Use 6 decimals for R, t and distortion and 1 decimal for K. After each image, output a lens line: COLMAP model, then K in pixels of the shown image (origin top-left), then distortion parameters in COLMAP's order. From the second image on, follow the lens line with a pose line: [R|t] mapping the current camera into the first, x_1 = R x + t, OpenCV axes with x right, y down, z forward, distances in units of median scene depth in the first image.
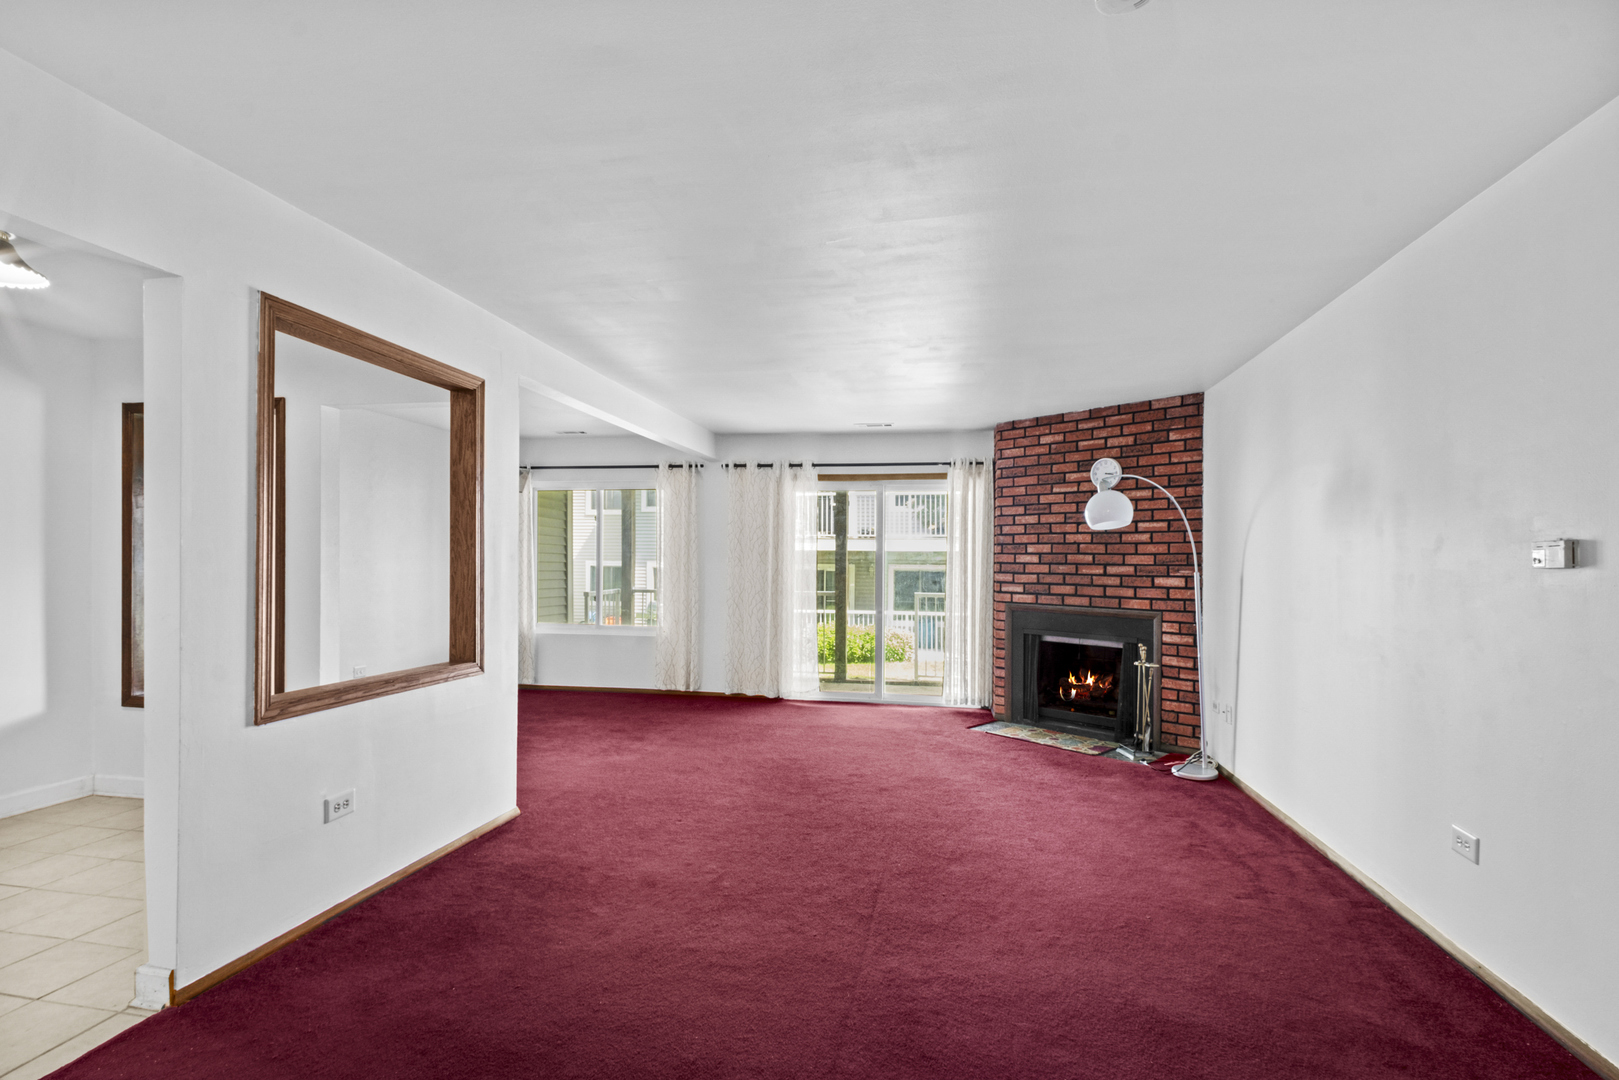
lens RADIAL K [[757.3, 0, 803.8], [0, 757.3, 570.1], [0, 0, 1]] dist [0.030977, -0.015335]
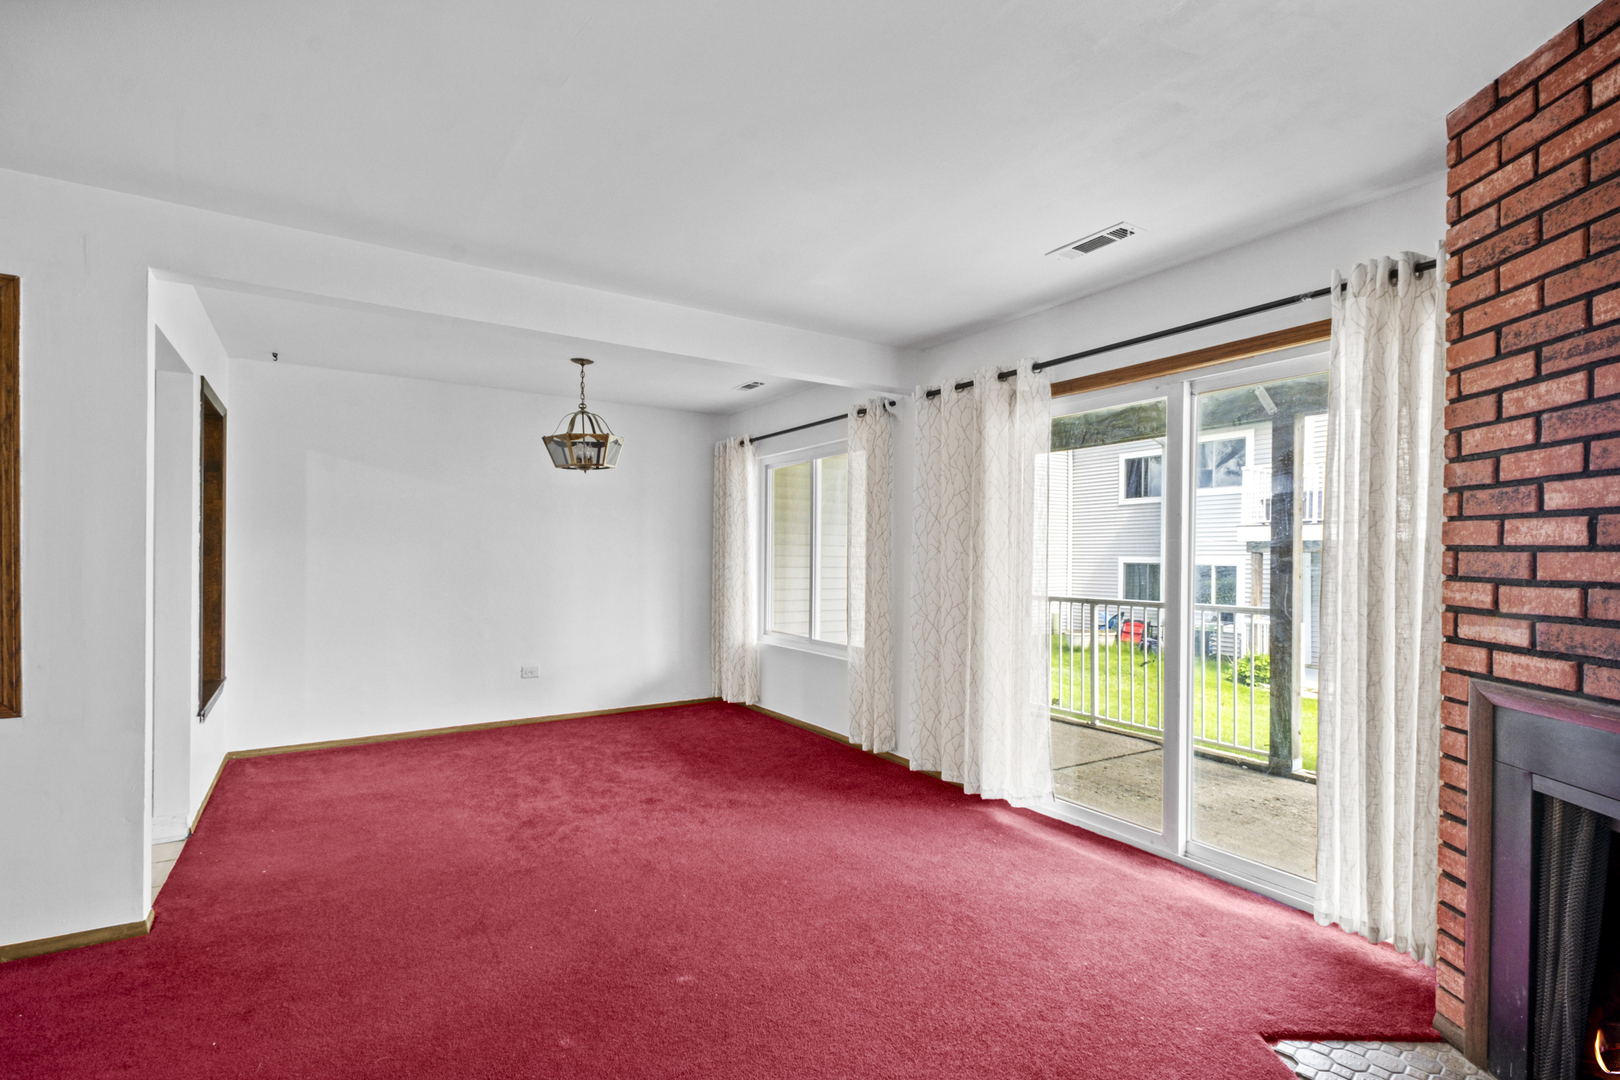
lens RADIAL K [[729.2, 0, 805.9], [0, 729.2, 564.8], [0, 0, 1]] dist [0.027197, -0.013493]
pose [[0.703795, 0.003397, -0.710395, 0.308816], [-0.007223, 0.999971, -0.002374, -0.000017], [0.710367, 0.006802, 0.703799, 0.632229]]
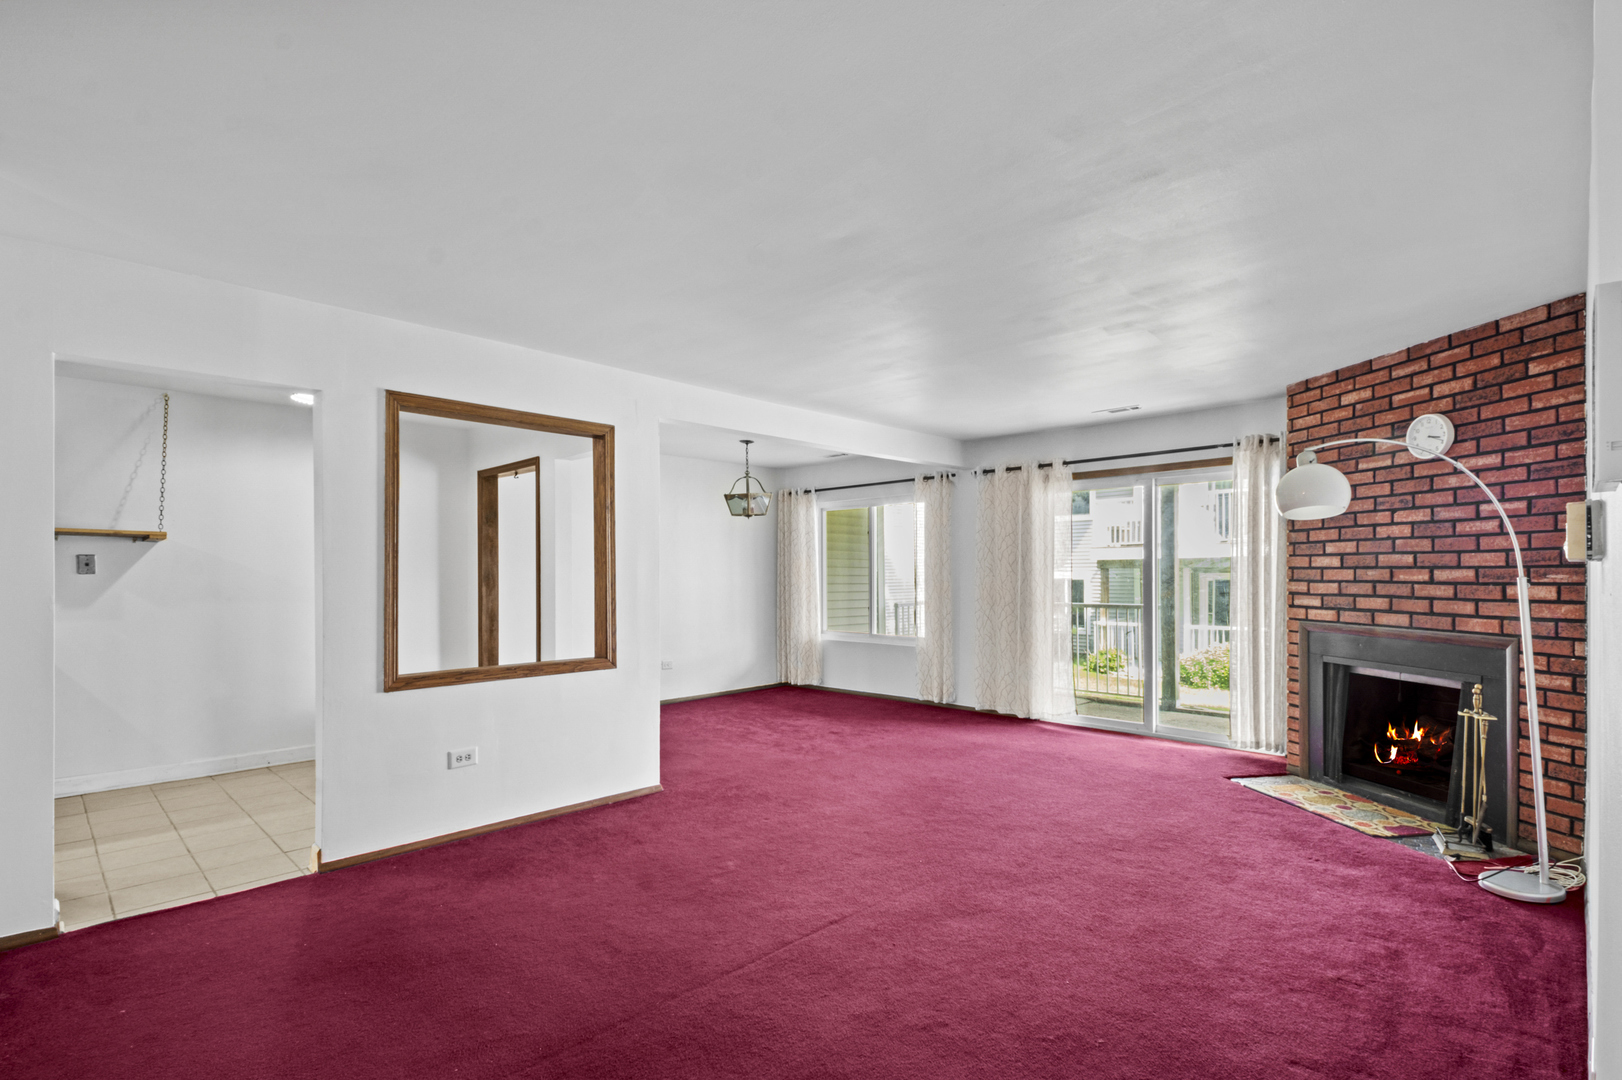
lens RADIAL K [[748.1, 0, 800.3], [0, 748.1, 583.8], [0, 0, 1]] dist [0.038277, -0.015972]
pose [[0.835698, -0.008070, -0.549130, 0.283600], [0.008961, 0.999959, -0.001057, 0.002969], [0.549116, -0.004037, 0.835736, 0.097102]]
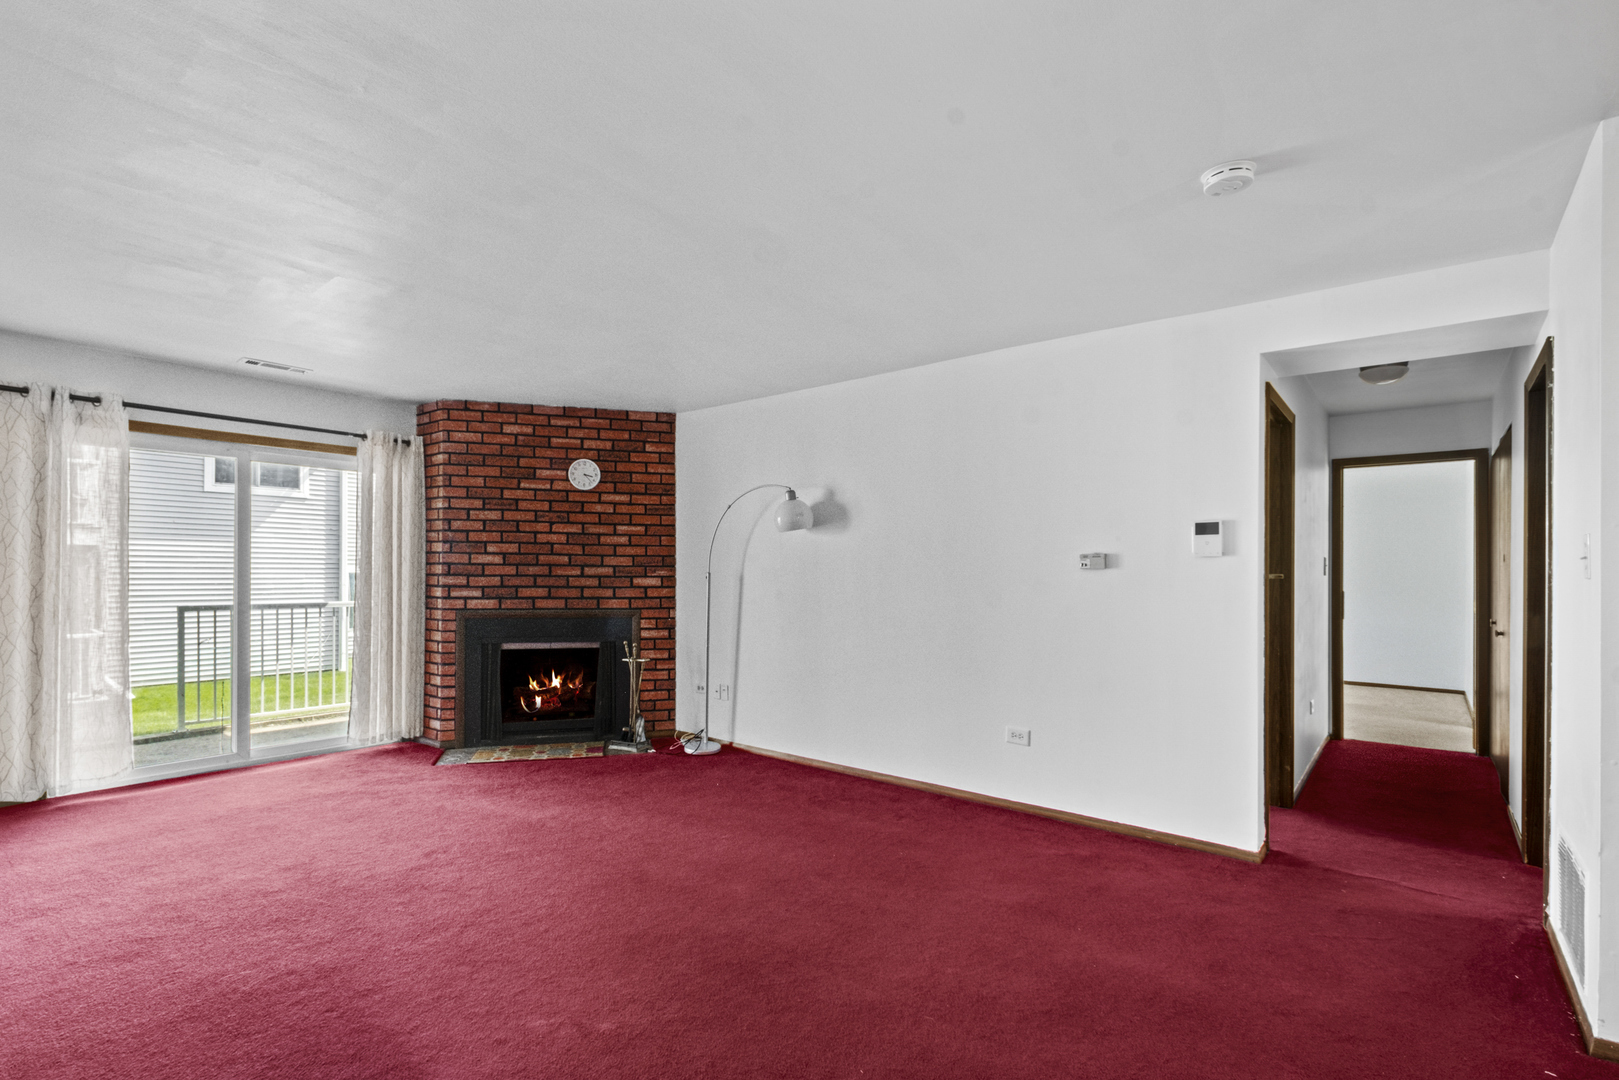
lens RADIAL K [[757.3, 0, 803.8], [0, 757.3, 570.1], [0, 0, 1]] dist [0.030977, -0.015335]
pose [[0.472897, -0.006974, 0.881090, -0.329150], [0.005431, 0.999973, 0.004999, -0.004690], [-0.881101, 0.002421, 0.472922, 0.261774]]
